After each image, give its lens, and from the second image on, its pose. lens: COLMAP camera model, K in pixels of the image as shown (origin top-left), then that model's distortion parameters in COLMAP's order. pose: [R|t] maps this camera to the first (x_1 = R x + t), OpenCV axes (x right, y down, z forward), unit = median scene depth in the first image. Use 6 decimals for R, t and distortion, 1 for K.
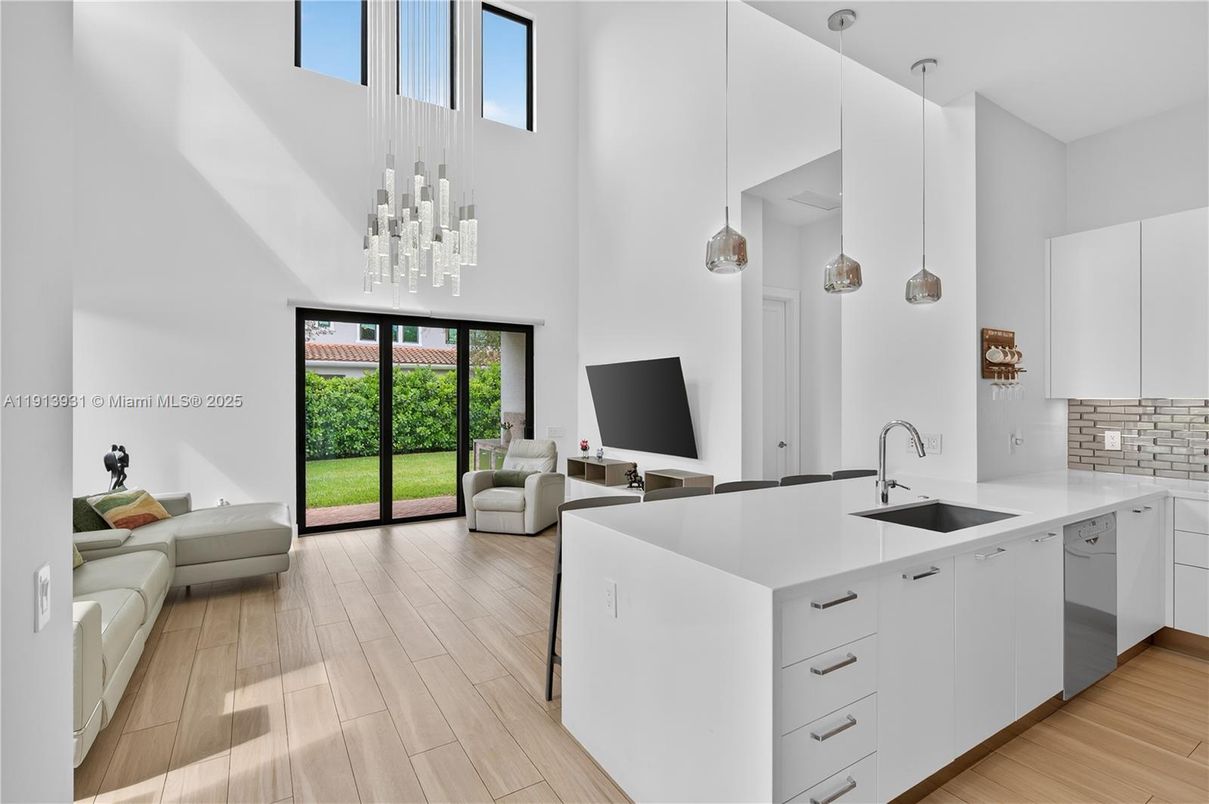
lens RADIAL K [[564.0, 0, 604.5], [0, 564.0, 400.5], [0, 0, 1]] dist [-0.003937, 0.000587]
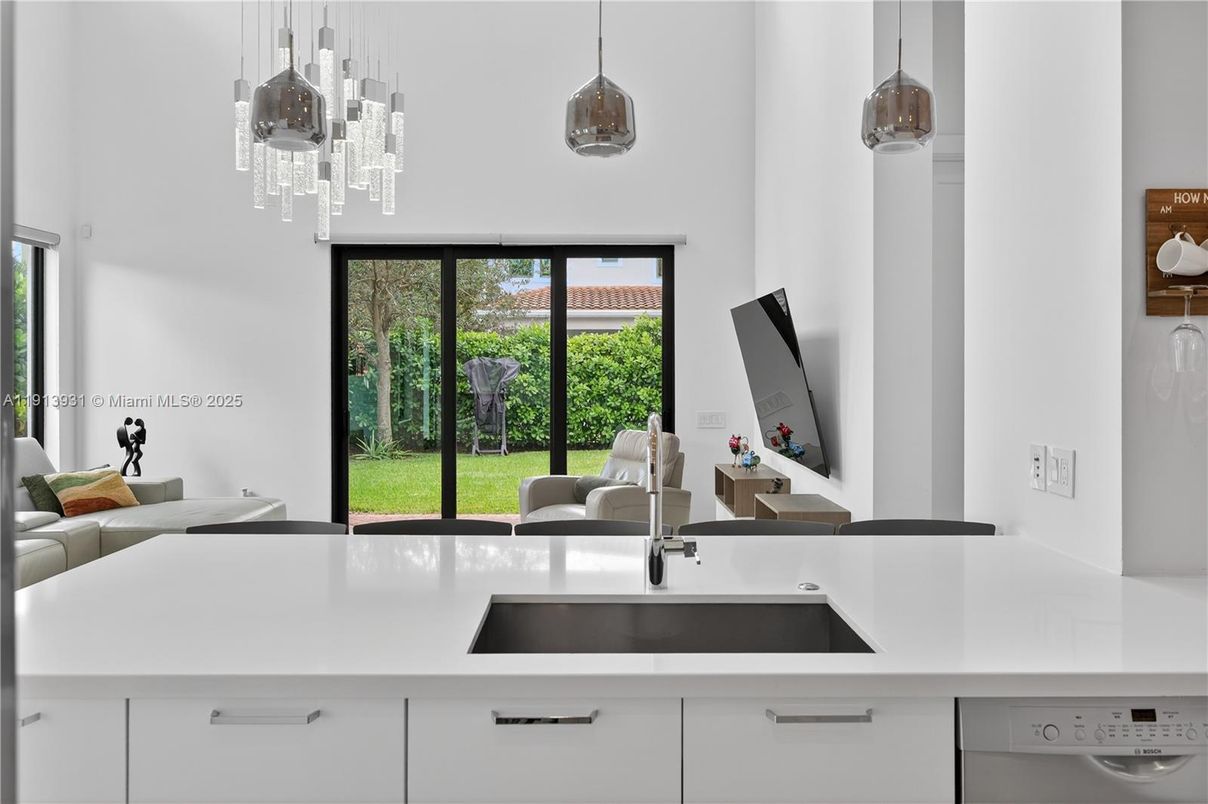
lens RADIAL K [[911.5, 0, 595.1], [0, 911.5, 371.0], [0, 0, 1]] dist [0.003587, 0.000576]
pose [[0.851122, 0.004224, -0.524951, 0.428593], [-0.001597, 0.999984, 0.005456, -0.001886], [0.524966, -0.003805, 0.851115, 0.156330]]
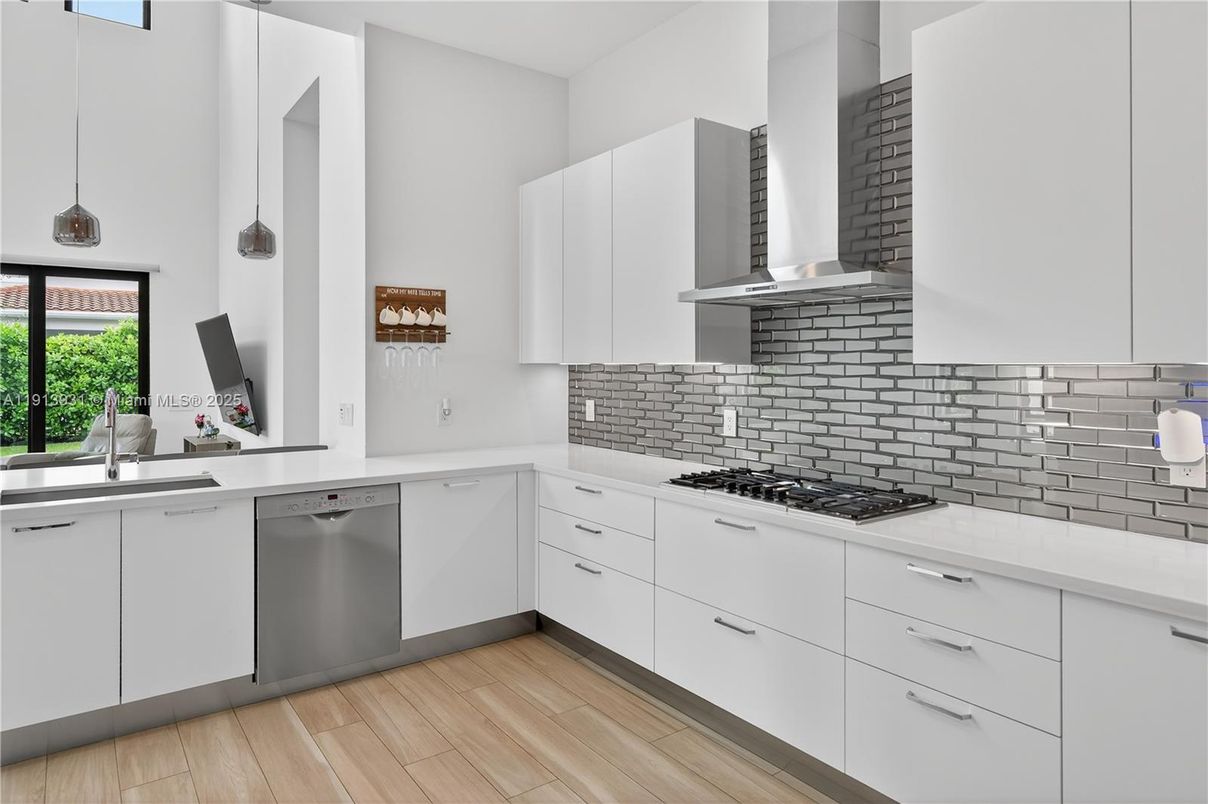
lens RADIAL K [[737.3, 0, 619.7], [0, 737.3, 362.9], [0, 0, 1]] dist [0.002300, -0.003151]
pose [[0.996541, 0.000913, 0.083097, 0.607837], [-0.000642, 0.999994, -0.003294, -0.001179], [-0.083099, 0.003229, 0.996536, -0.131579]]
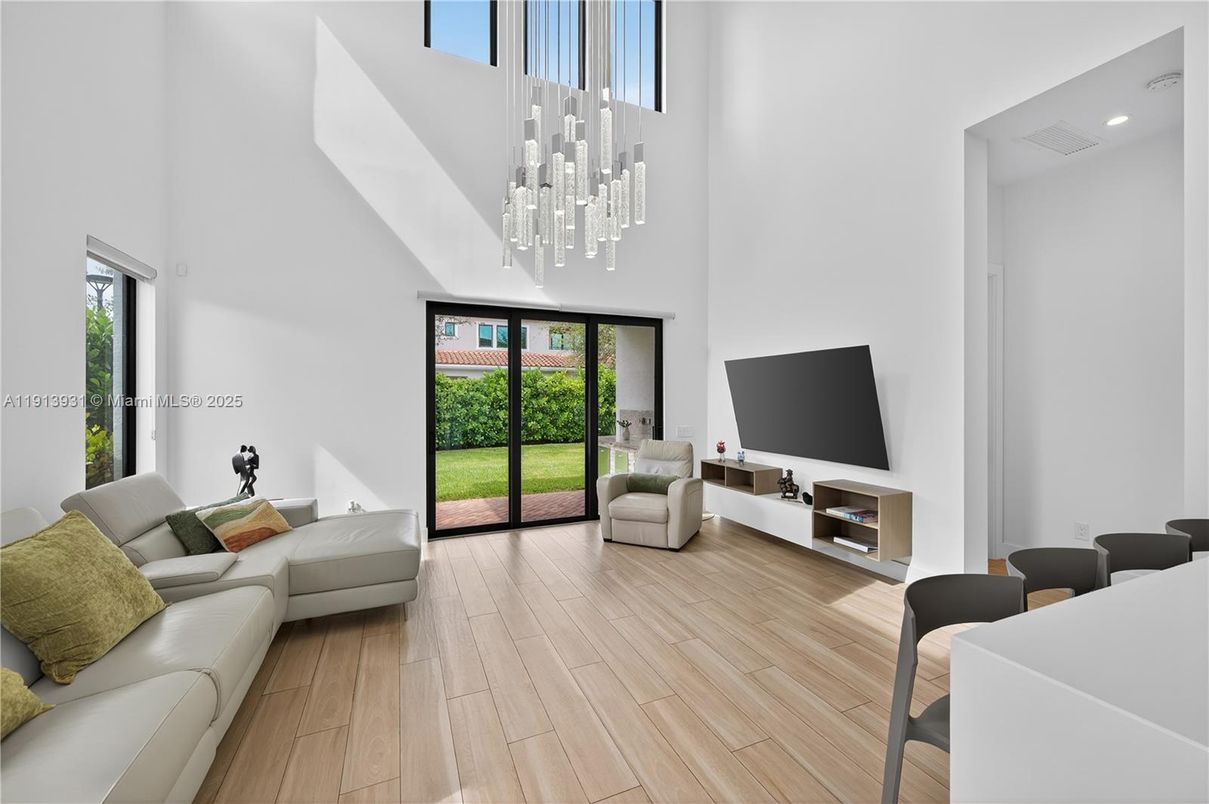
lens RADIAL K [[477.6, 0, 608.5], [0, 477.6, 399.5], [0, 0, 1]] dist [0.003585, -0.000221]
pose [[0.990170, 0.001354, -0.139860, -0.138687], [-0.000995, 0.999996, 0.002633, -0.000012], [0.139863, -0.002468, 0.990168, 0.260808]]
